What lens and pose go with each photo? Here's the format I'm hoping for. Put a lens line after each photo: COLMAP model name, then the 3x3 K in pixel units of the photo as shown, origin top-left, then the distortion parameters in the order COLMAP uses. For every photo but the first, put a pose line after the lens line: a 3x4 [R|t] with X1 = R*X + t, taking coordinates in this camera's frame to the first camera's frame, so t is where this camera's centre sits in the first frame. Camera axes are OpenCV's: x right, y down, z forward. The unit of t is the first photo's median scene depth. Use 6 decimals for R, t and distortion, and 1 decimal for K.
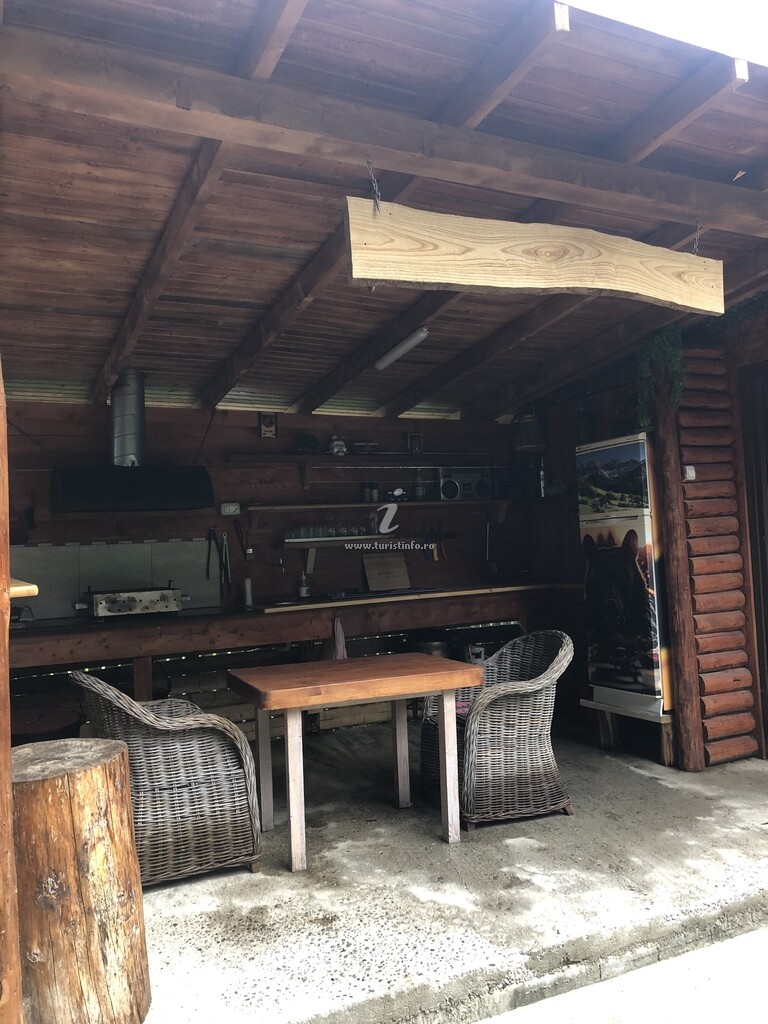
lens RADIAL K [[827.1, 0, 384.0], [0, 827.1, 512.0], [0, 0, 1]] dist [0.008266, 0.004286]
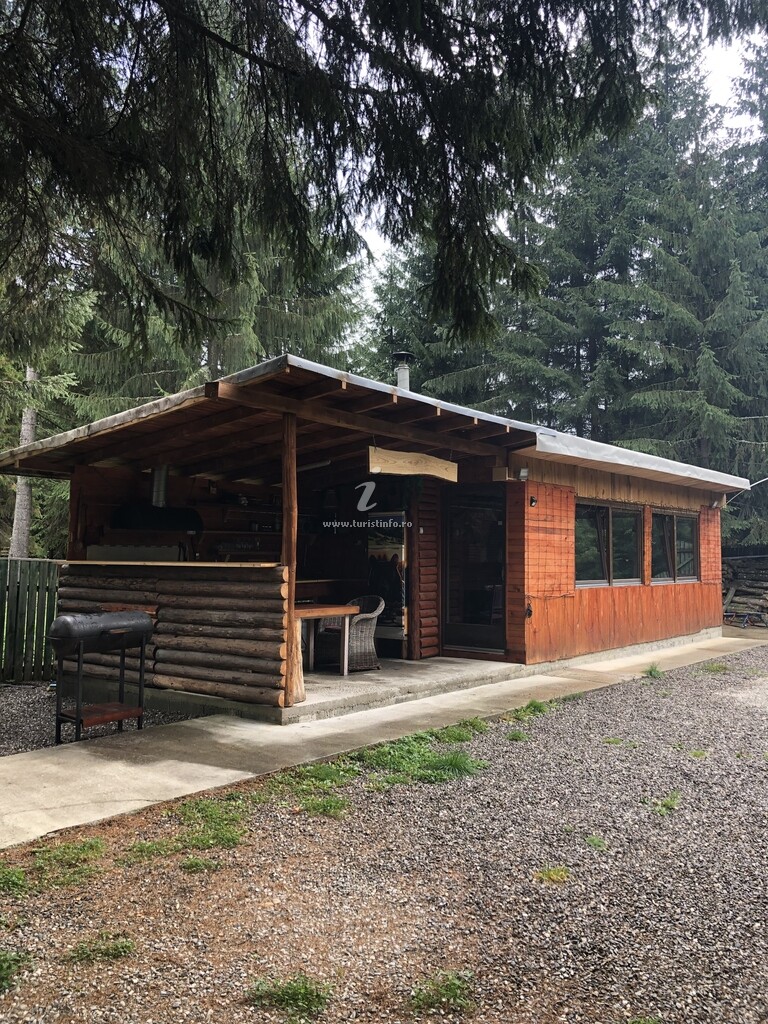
lens RADIAL K [[838.3, 0, 384.0], [0, 838.3, 512.0], [0, 0, 1]] dist [0.103789, -0.002197]
pose [[0.892756, 0.075961, 0.444091, -0.760315], [-0.067705, 0.997111, -0.034447, -0.011411], [-0.445425, 0.000686, 0.895319, -1.035171]]
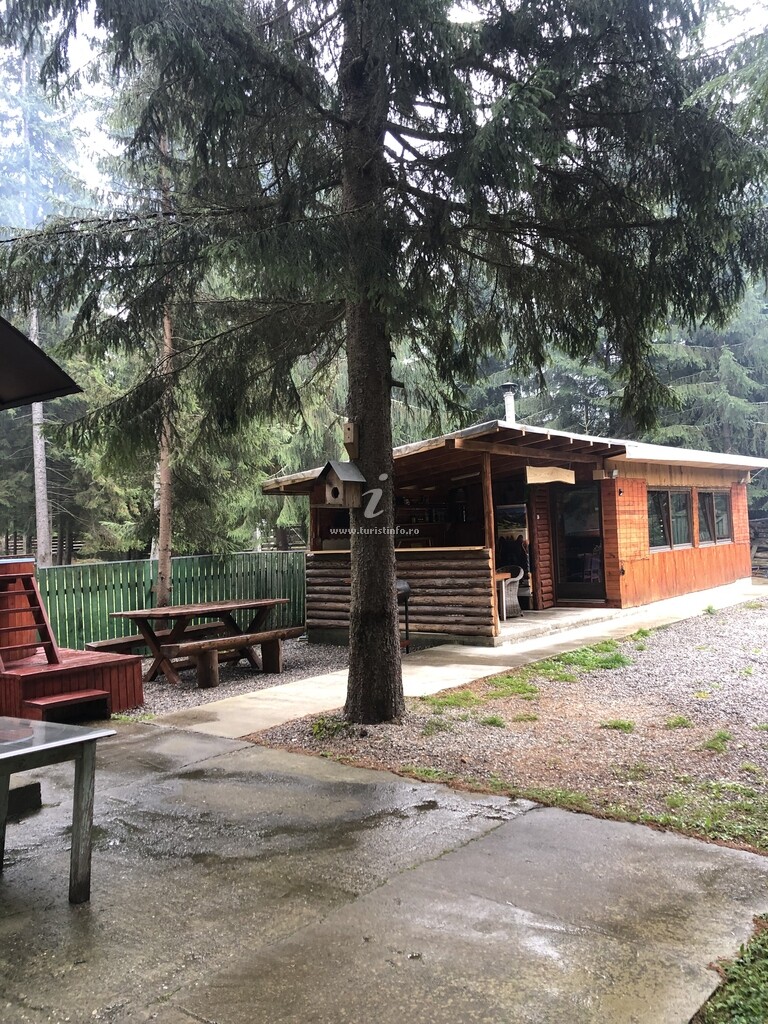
lens RADIAL K [[849.9, 0, 384.0], [0, 849.9, 512.0], [0, 0, 1]] dist [0.090314, 0.002558]
pose [[0.894249, 0.016412, 0.447270, -1.618216], [-0.016227, 0.999859, -0.004245, -0.043189], [-0.447276, -0.003462, 0.894389, -1.652647]]
